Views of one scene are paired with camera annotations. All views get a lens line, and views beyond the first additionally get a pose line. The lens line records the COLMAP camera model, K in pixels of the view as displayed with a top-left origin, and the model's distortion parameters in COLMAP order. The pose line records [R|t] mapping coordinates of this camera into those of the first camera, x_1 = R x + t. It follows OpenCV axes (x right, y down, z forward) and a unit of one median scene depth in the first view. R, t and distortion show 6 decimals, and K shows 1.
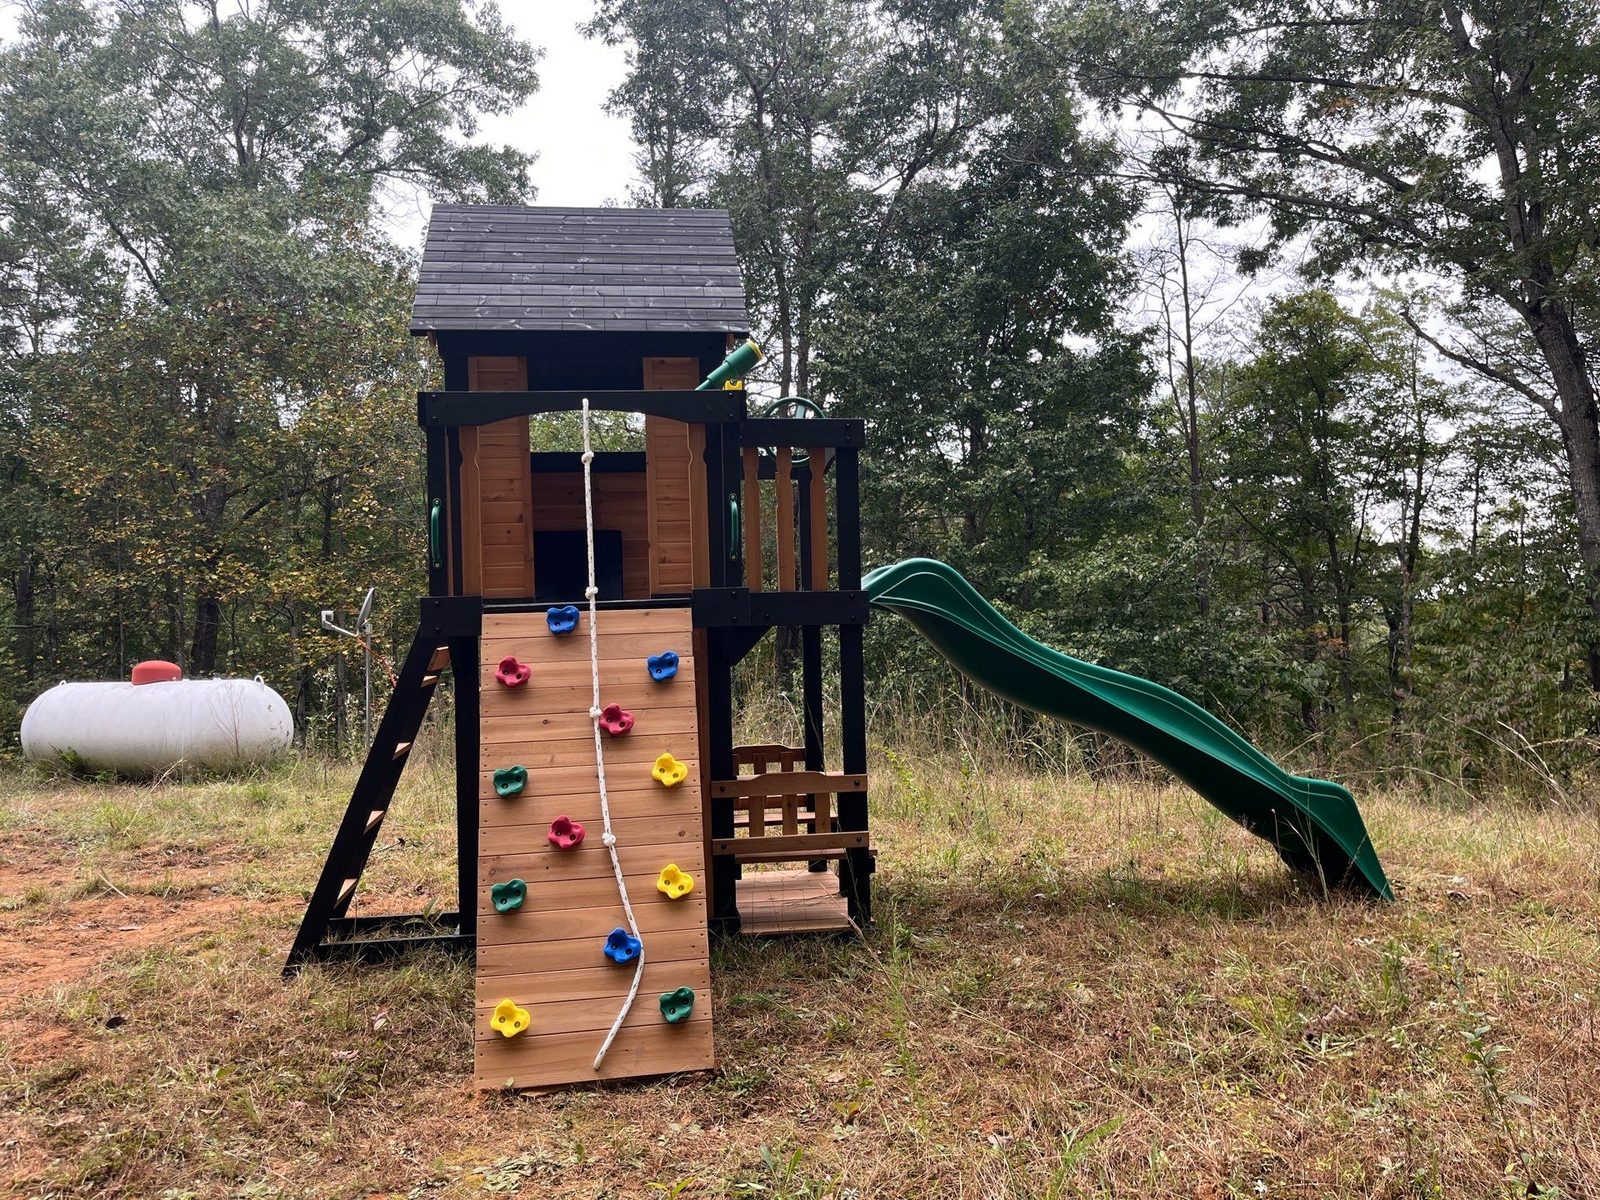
lens RADIAL K [[1165.6, 0, 808.4], [0, 1165.6, 599.8], [0, 0, 1]] dist [0.004342, -0.000772]
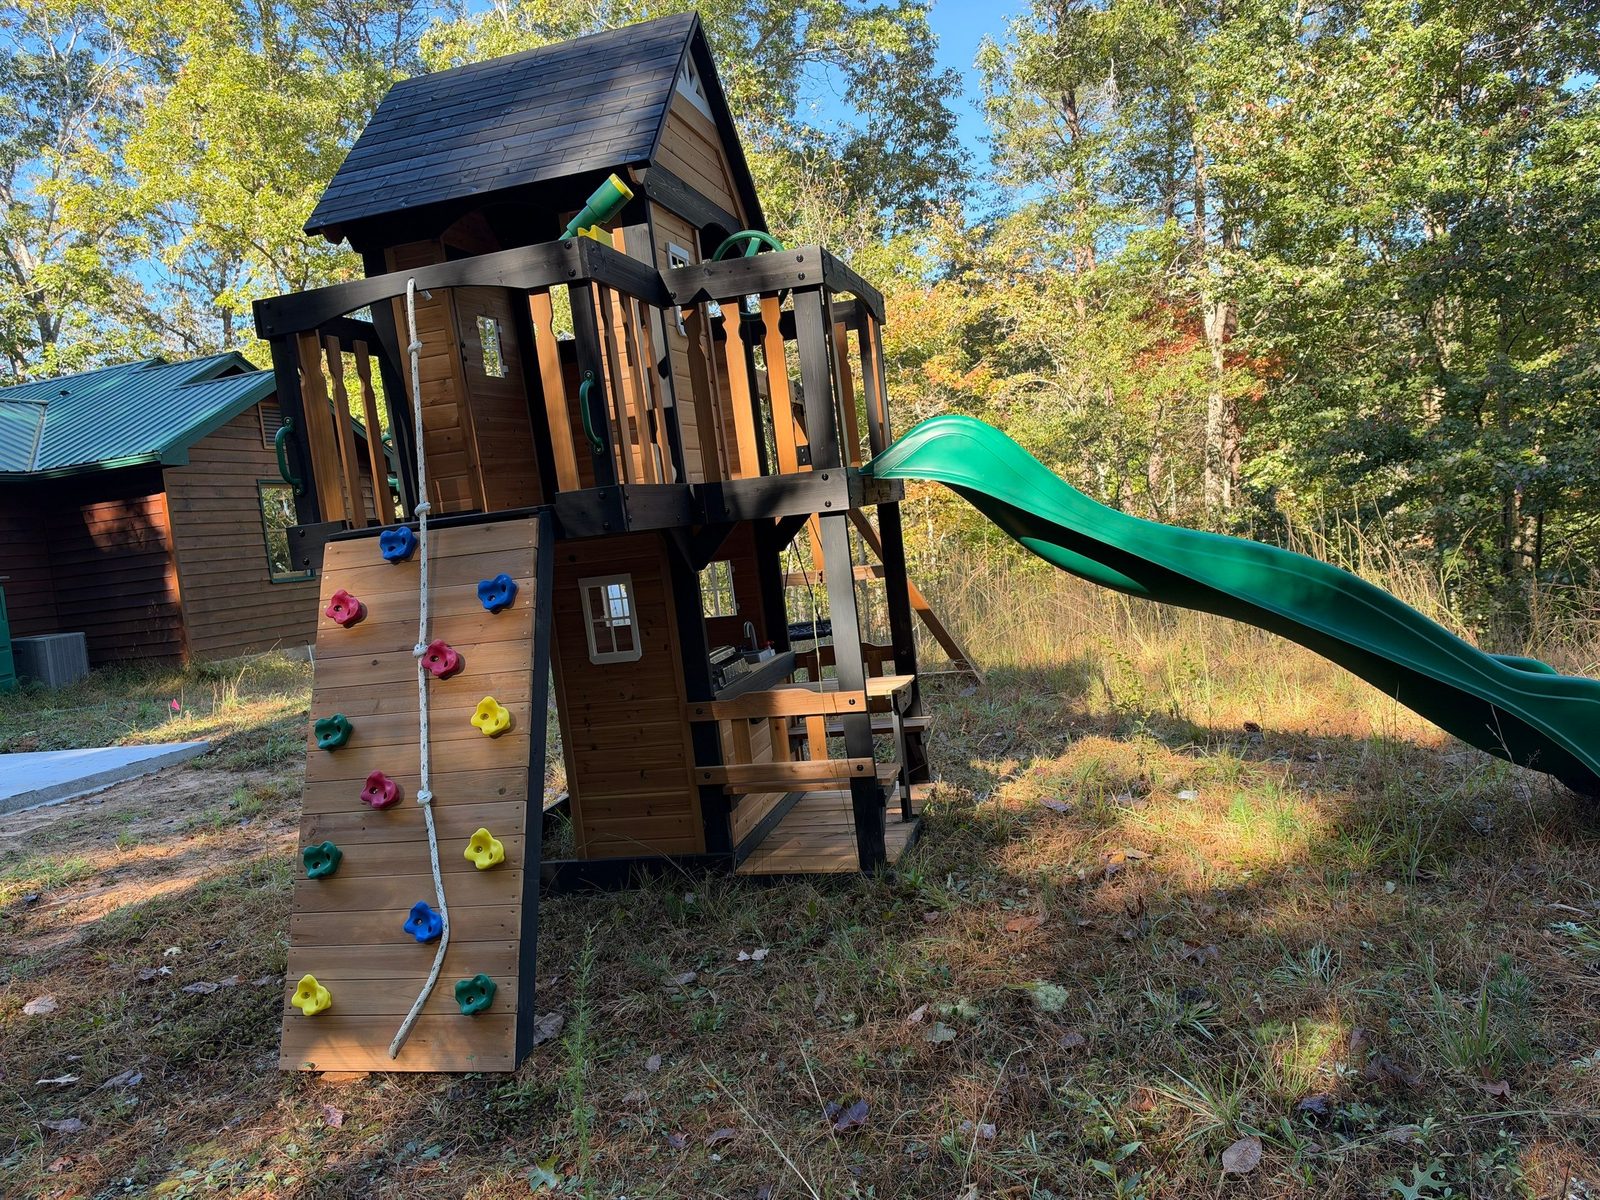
lens RADIAL K [[1165.6, 0, 808.4], [0, 1165.6, 599.8], [0, 0, 1]] dist [0.004342, -0.000772]
pose [[0.916969, -0.043099, -0.396623, 0.429305], [0.091802, 0.990265, 0.104635, -0.004500], [0.388252, -0.132358, 0.911999, 0.330368]]
